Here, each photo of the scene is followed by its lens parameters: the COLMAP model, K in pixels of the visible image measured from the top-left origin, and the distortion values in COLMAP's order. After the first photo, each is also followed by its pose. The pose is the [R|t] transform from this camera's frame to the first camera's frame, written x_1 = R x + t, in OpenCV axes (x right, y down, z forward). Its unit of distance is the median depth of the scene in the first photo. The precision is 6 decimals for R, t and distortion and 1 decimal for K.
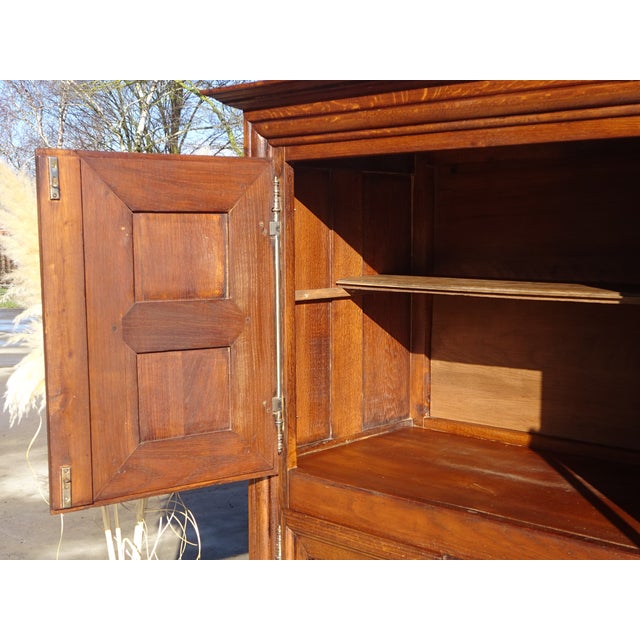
lens RADIAL K [[966.9, 0, 313.0], [0, 966.9, 323.5], [0, 0, 1]] dist [-0.002784, 0.000000]
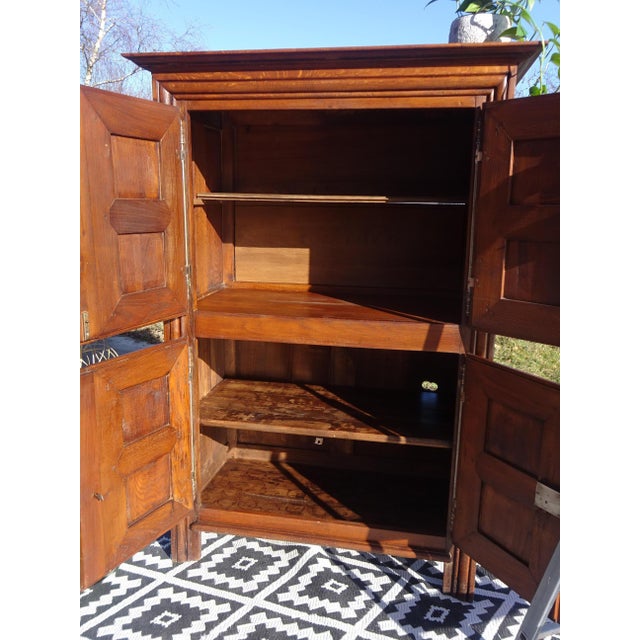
lens RADIAL K [[600.7, 0, 321.3], [0, 600.7, 325.4], [0, 0, 1]] dist [0.035691, 0.000000]
pose [[0.838904, -0.094798, 0.535960, -0.416453], [0.034436, 0.991987, 0.121557, 0.065846], [-0.543189, -0.083519, 0.835446, 0.050256]]
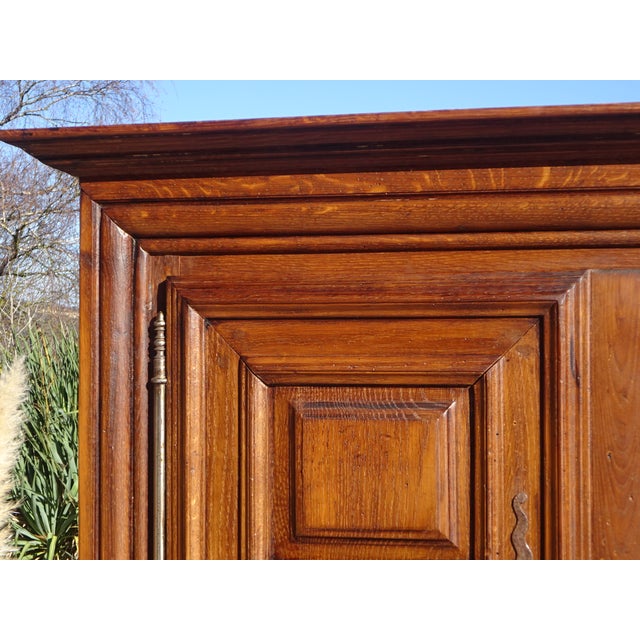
lens RADIAL K [[1312.1, 0, 316.8], [0, 1312.1, 314.6], [0, 0, 1]] dist [0.023029, 0.000000]
pose [[0.862704, 0.022787, 0.505196, -0.325851], [0.042528, 0.992177, -0.117376, -0.072040], [-0.503918, 0.122746, 0.854985, 0.400437]]
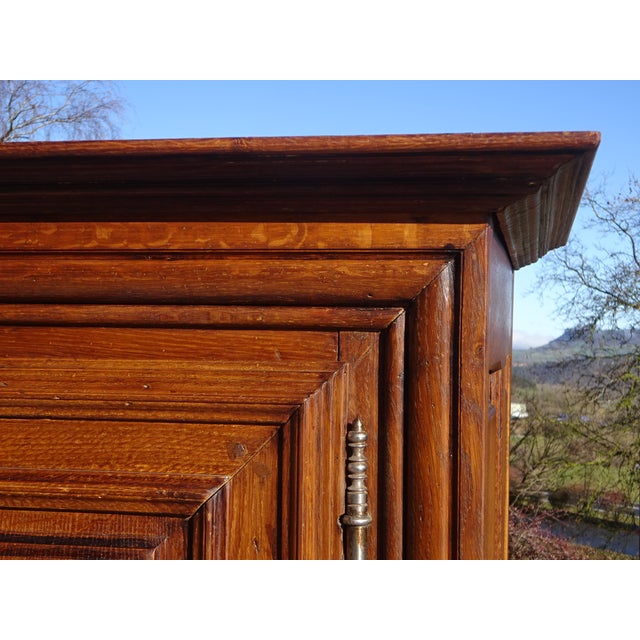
lens RADIAL K [[1047.0, 0, 320.9], [0, 1047.0, 319.1], [0, 0, 1]] dist [0.009083, 0.000000]
pose [[0.853059, 0.026198, 0.521156, 0.099797], [0.030214, 0.994583, -0.099453, -0.126808], [-0.520938, 0.100585, 0.847647, 0.393666]]
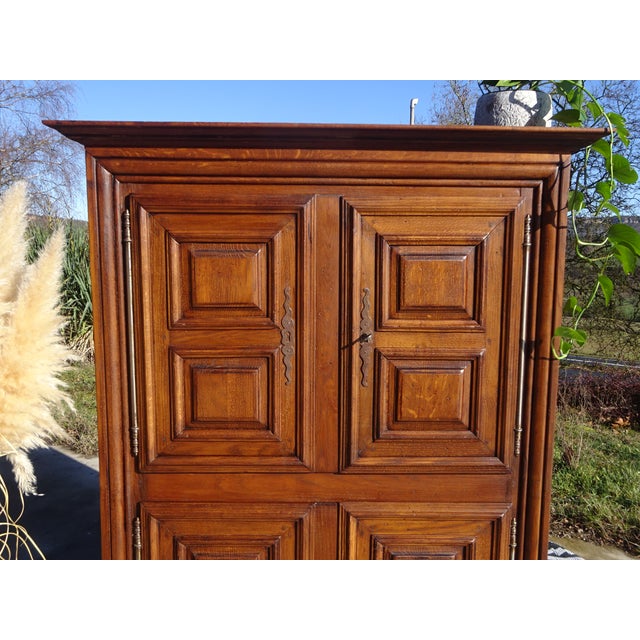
lens RADIAL K [[626.0, 0, 328.9], [0, 626.0, 321.6], [0, 0, 1]] dist [0.006955, 0.000000]
pose [[0.705088, -0.079481, 0.704652, -0.410263], [0.057451, 0.996835, 0.054951, -0.053344], [-0.706789, 0.001738, 0.707422, 0.345839]]
